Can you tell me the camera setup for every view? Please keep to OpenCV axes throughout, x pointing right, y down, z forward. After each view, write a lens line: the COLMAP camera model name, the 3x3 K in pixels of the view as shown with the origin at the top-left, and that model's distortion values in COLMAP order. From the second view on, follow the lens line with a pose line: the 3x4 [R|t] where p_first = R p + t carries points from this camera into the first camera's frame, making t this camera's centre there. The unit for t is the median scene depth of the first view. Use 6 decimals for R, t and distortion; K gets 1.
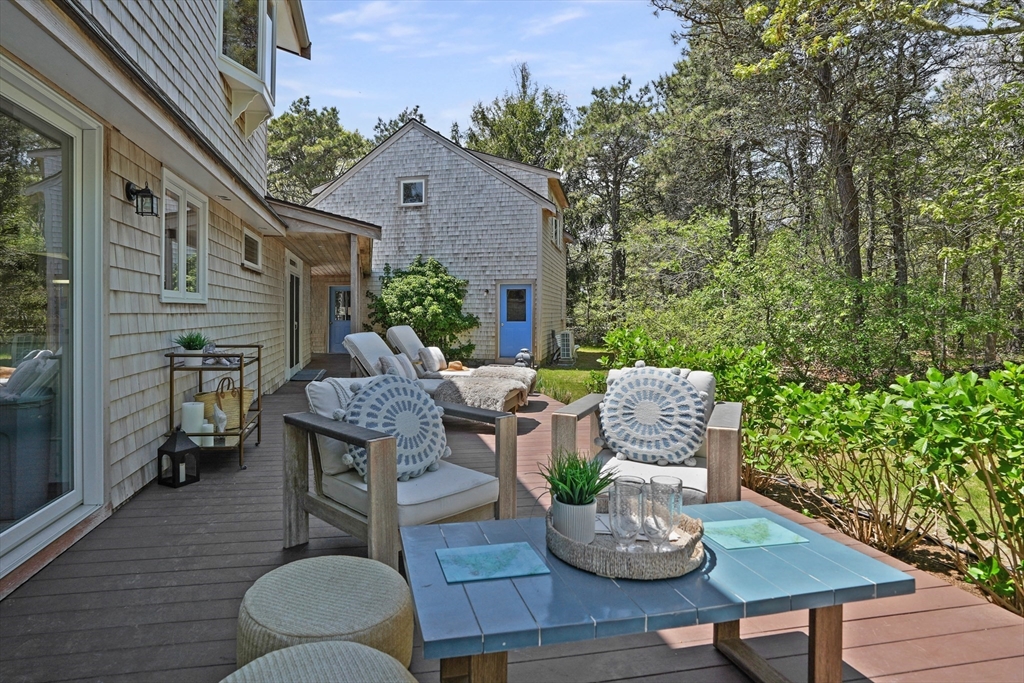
lens RADIAL K [[574.2, 0, 512.2], [0, 574.2, 303.6], [0, 0, 1]] dist [-0.003244, 0.000407]
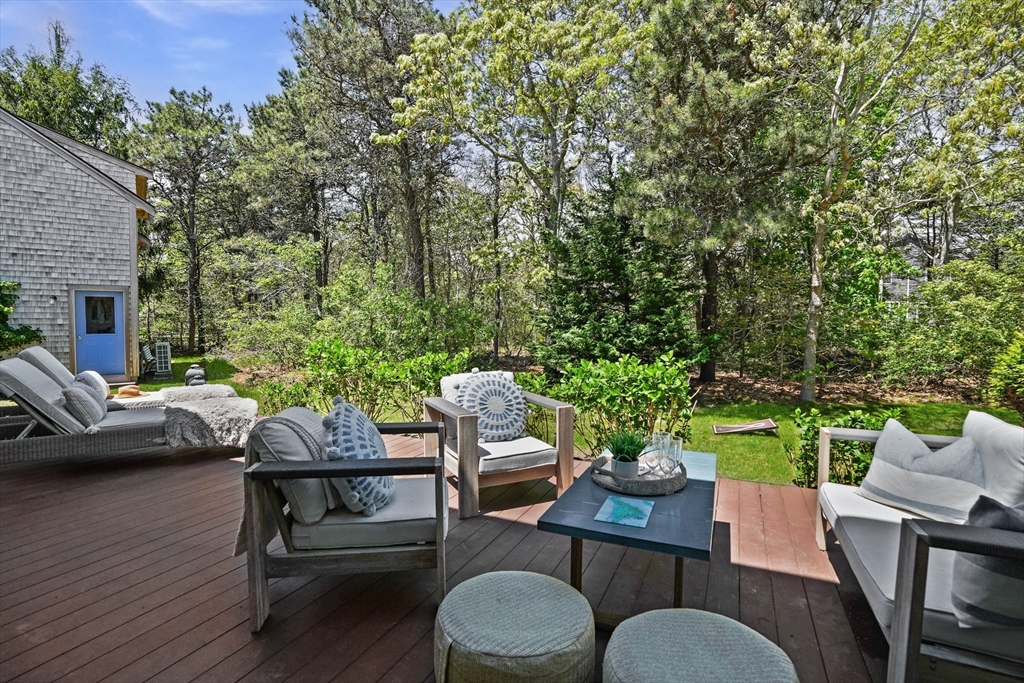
lens RADIAL K [[473.6, 0, 512.0], [0, 473.6, 341.5], [0, 0, 1]] dist [-0.046551, 0.016245]
pose [[0.598654, -0.034638, 0.800258, -0.178347], [-0.017492, 0.998261, 0.056294, -0.007738], [-0.800817, -0.047699, 0.597007, 0.082527]]
